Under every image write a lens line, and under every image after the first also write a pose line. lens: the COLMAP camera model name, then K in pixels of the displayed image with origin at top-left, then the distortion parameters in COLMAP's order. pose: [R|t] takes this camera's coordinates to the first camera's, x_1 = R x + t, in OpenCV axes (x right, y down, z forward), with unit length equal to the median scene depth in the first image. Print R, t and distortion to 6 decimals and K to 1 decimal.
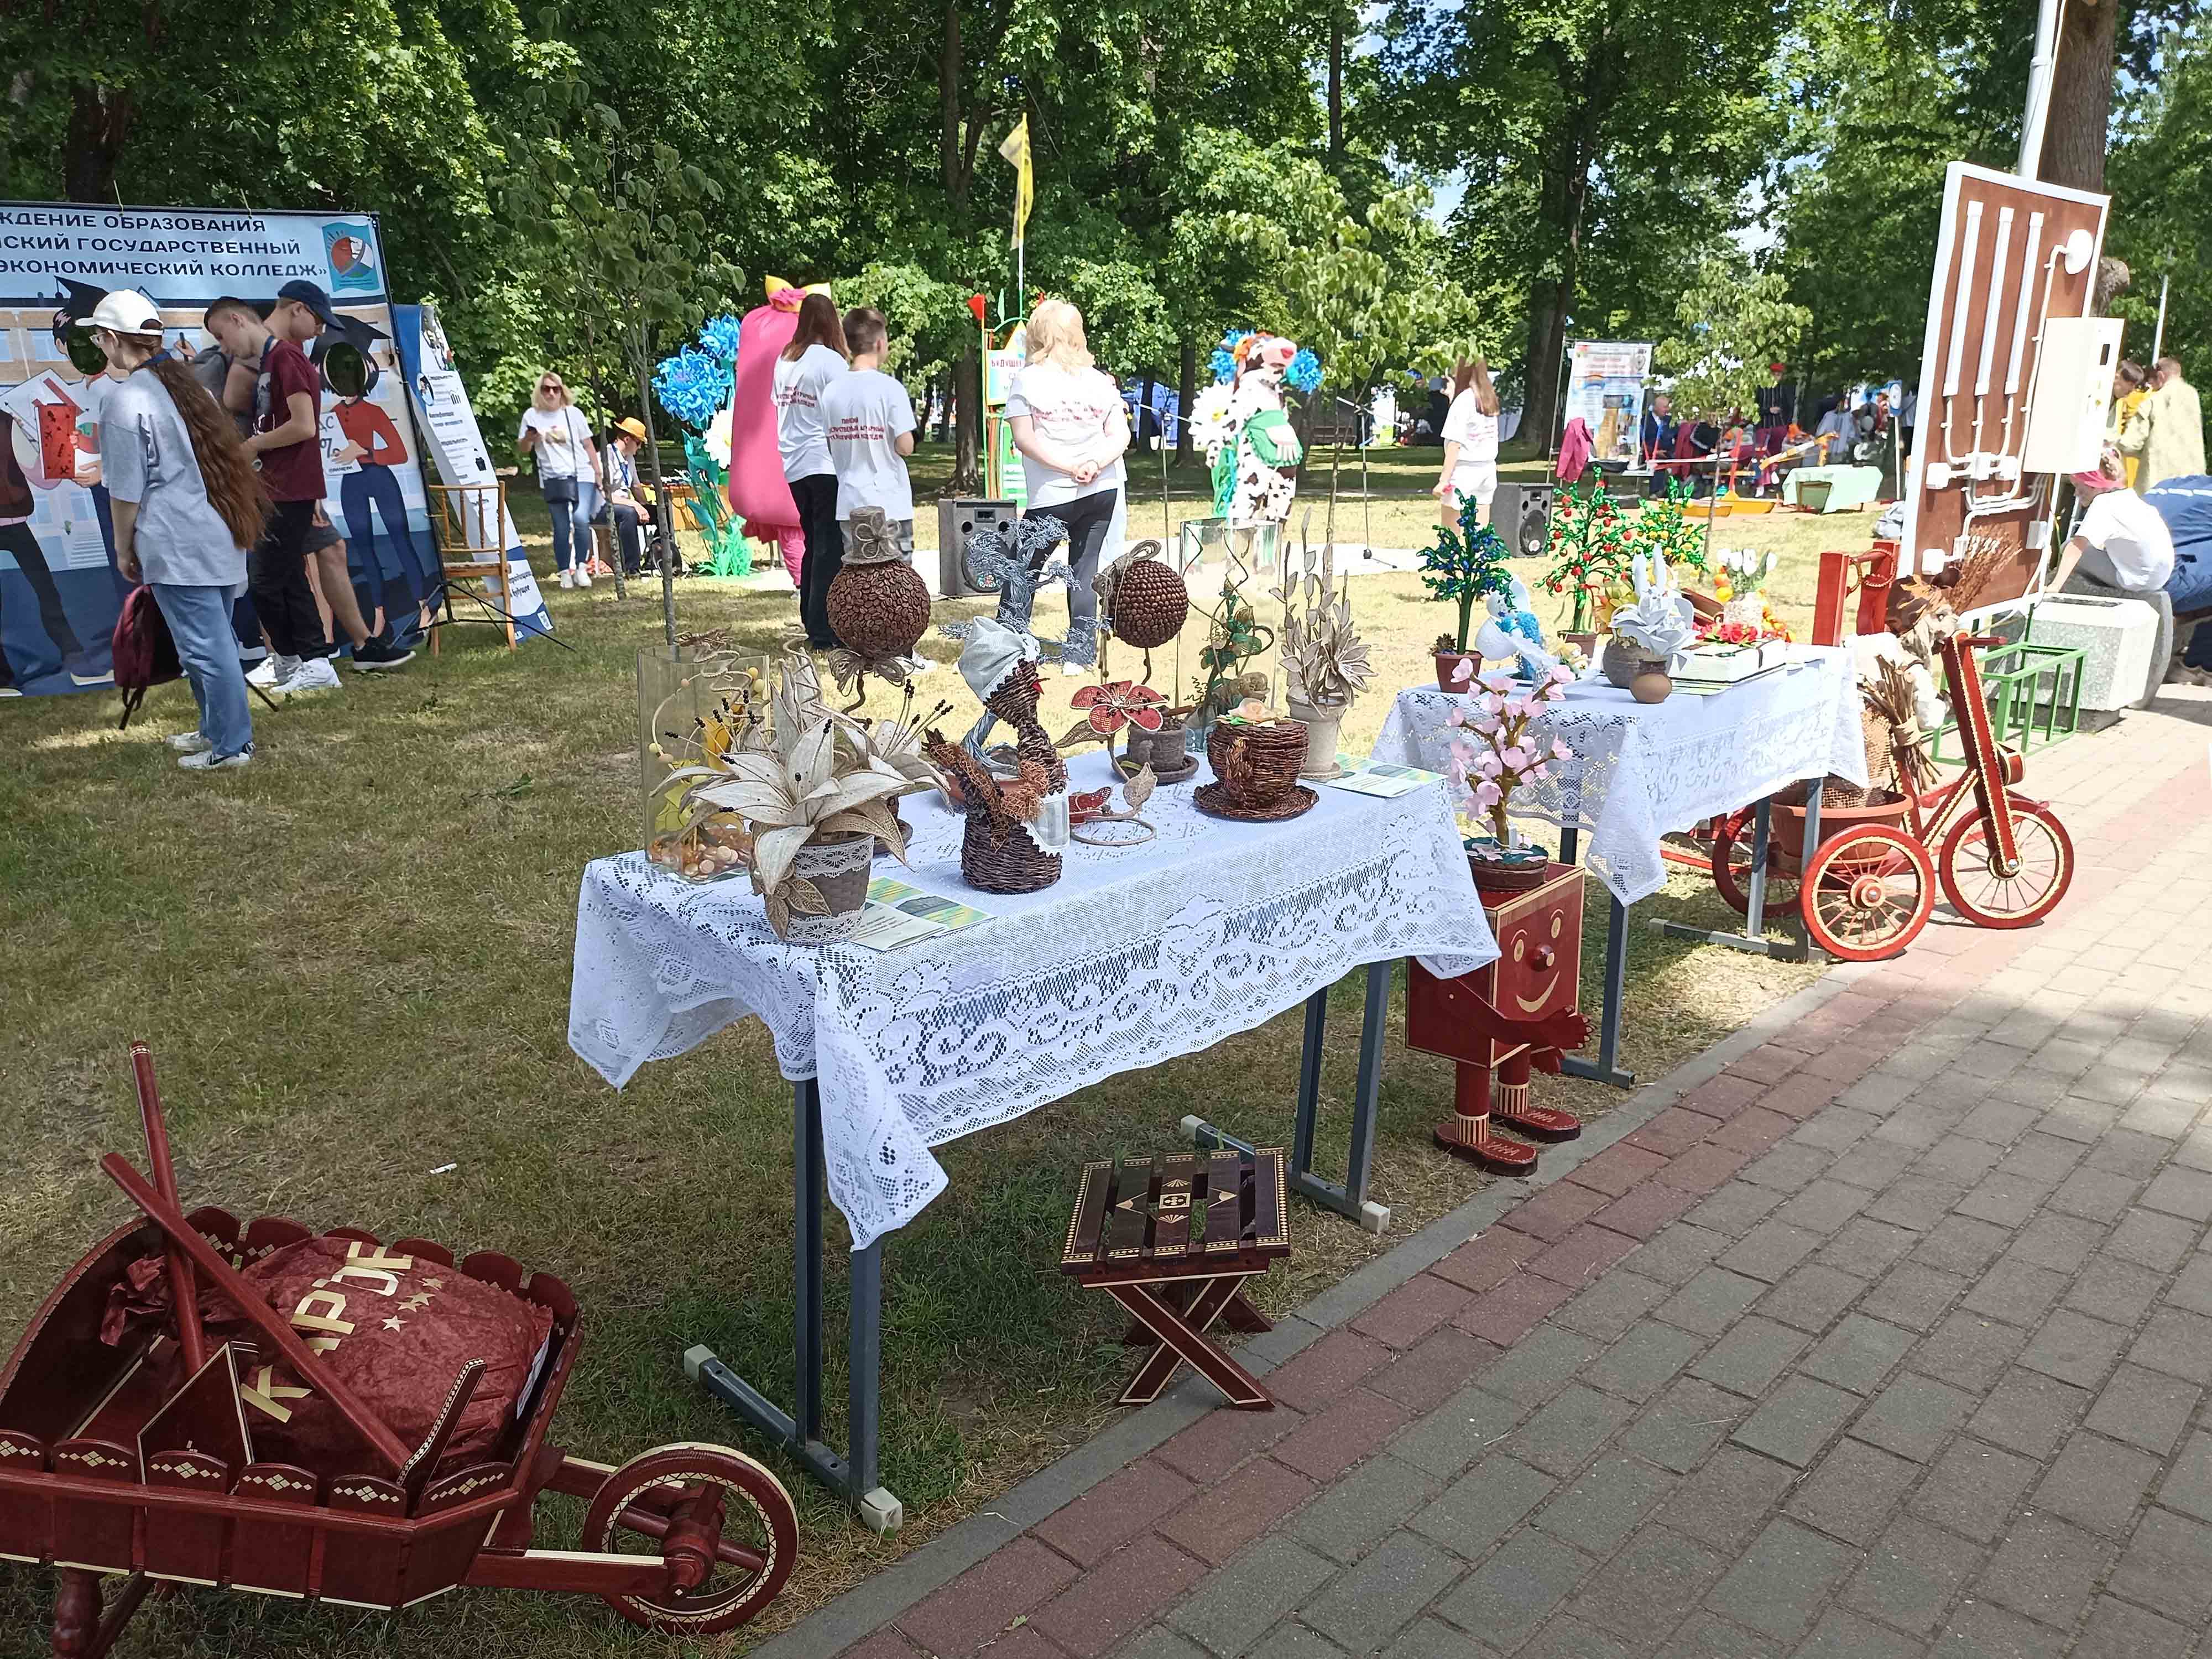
lens RADIAL K [[1631.3, 0, 1104.7], [0, 1631.3, 818.8], [0, 0, 1]] dist [0.021123, -0.008122]
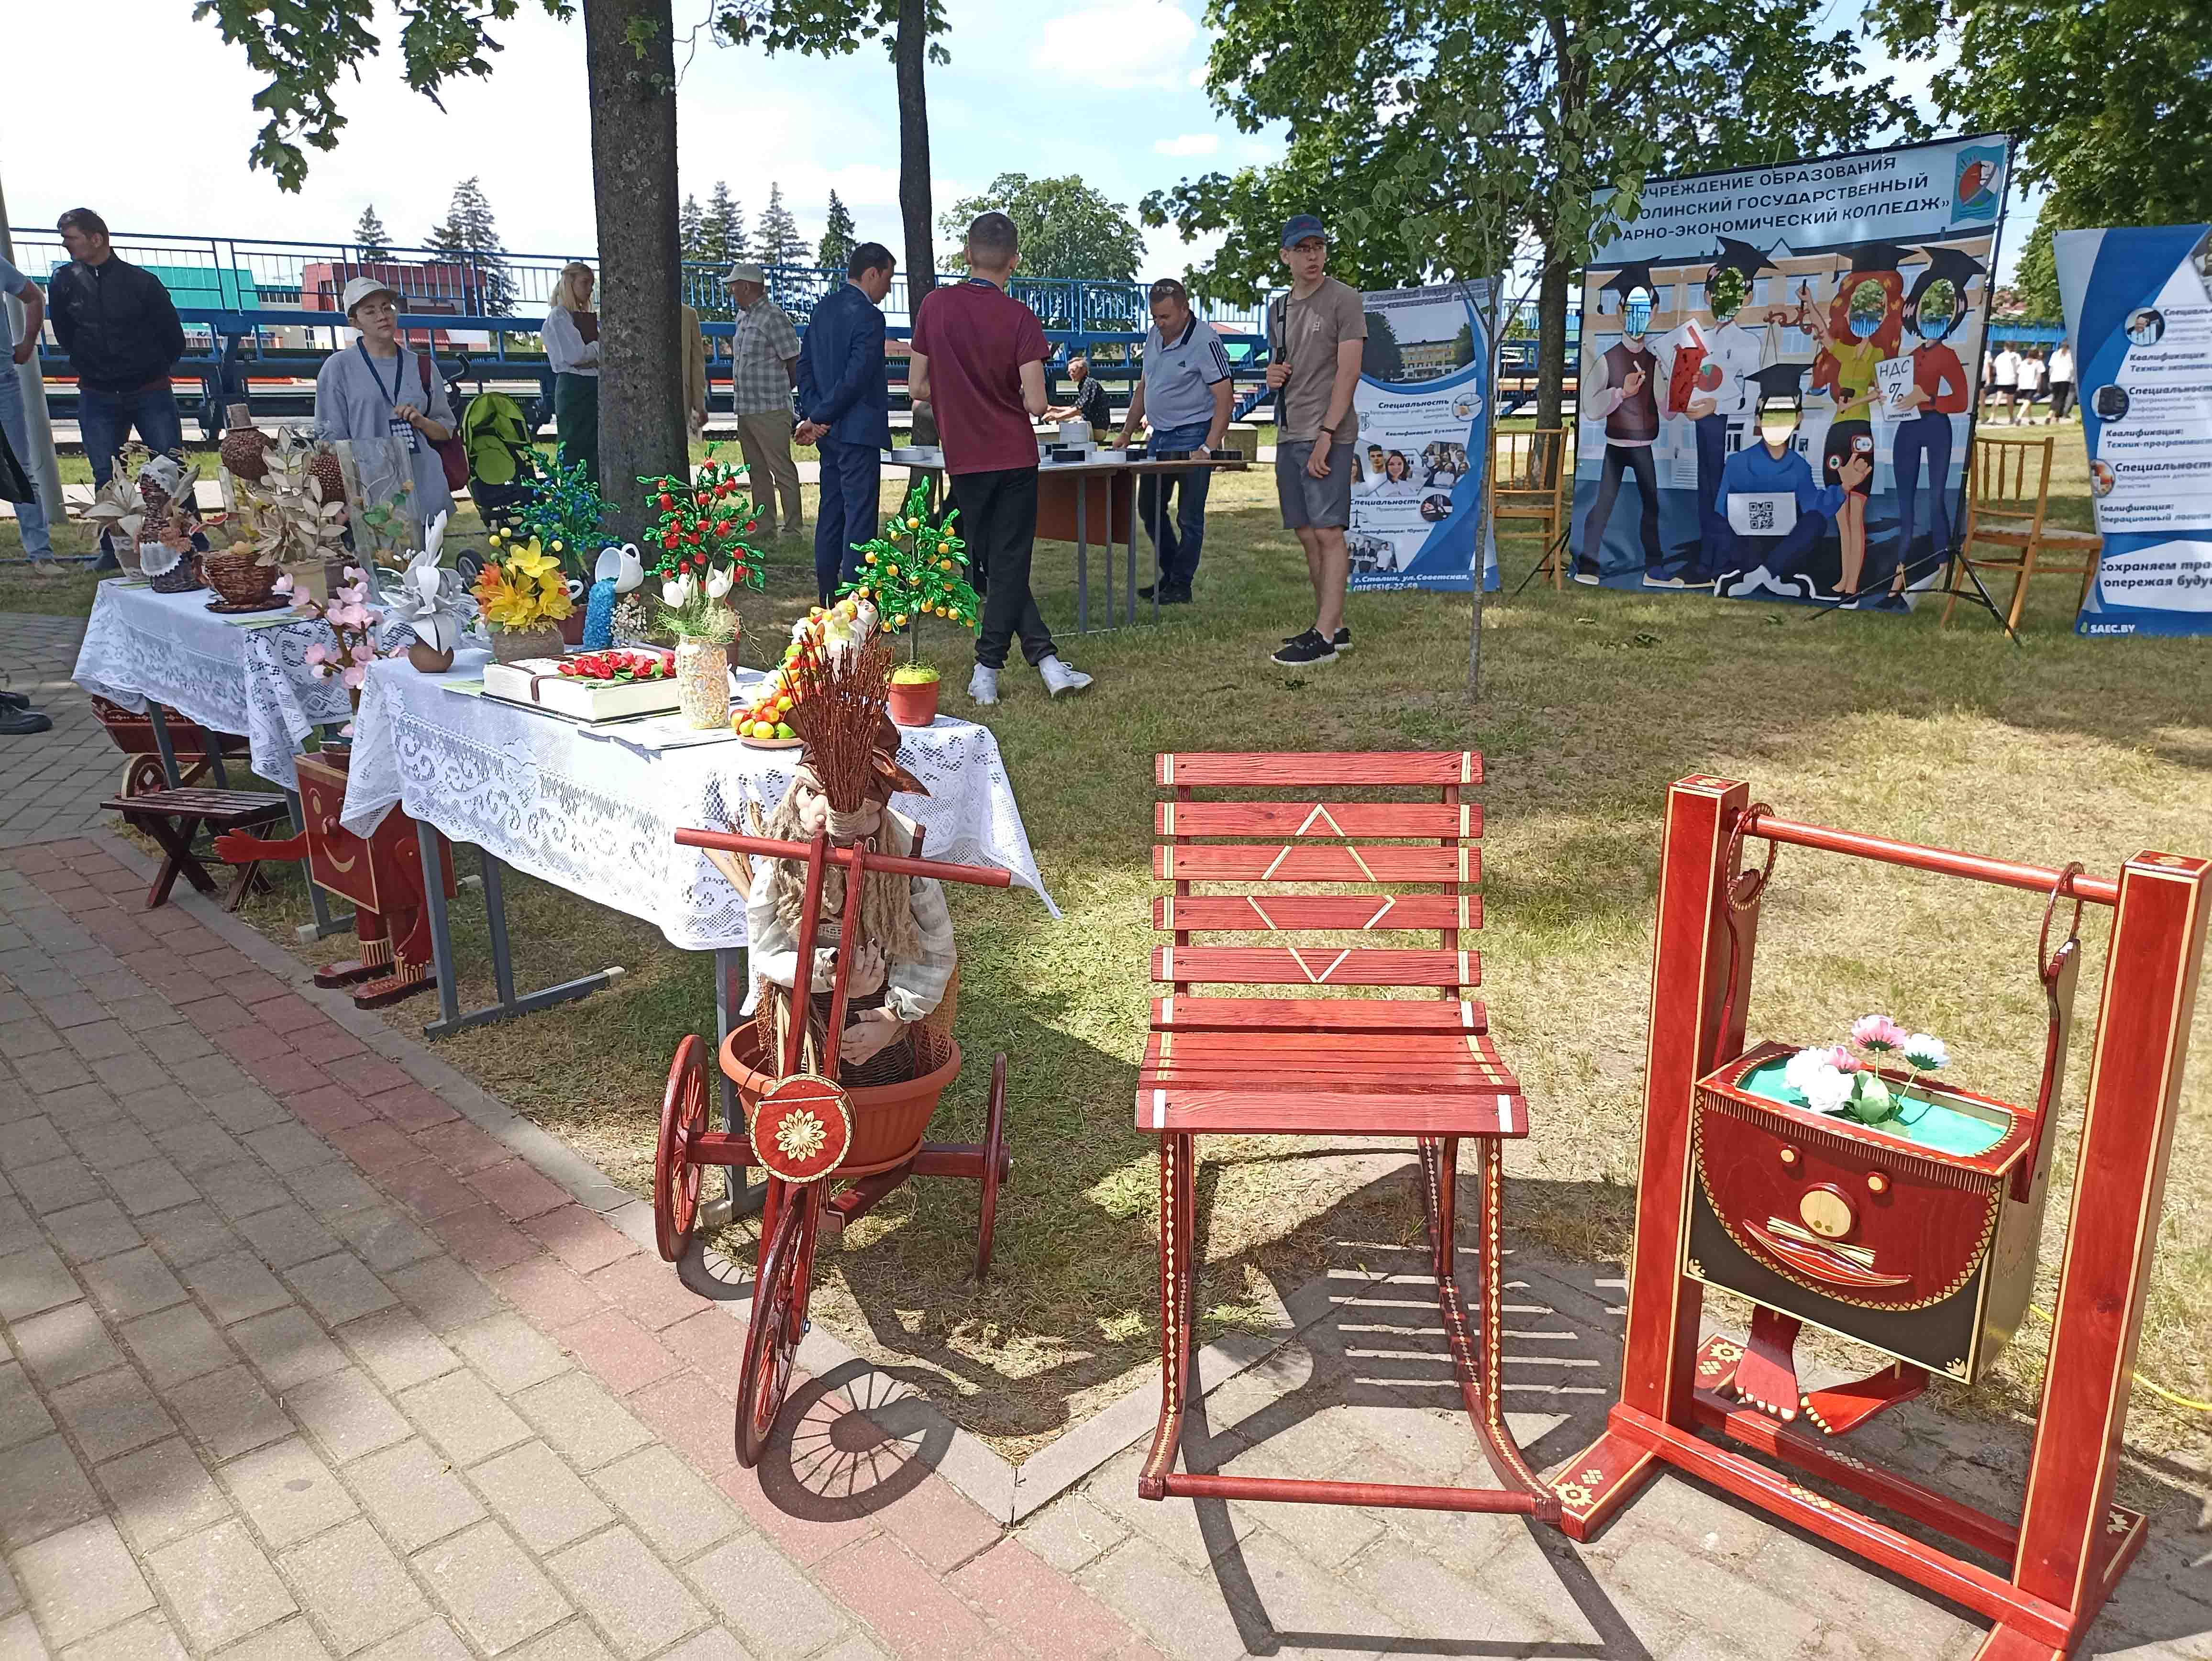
lens RADIAL K [[1631.3, 0, 1108.8], [0, 1631.3, 838.4], [0, 0, 1]] dist [0.021123, -0.008122]
pose [[-0.037338, 0.297079, -0.954123, 0.598147], [-0.234993, 0.925403, 0.297333, -0.178112], [0.971280, 0.235314, 0.035259, 0.638224]]
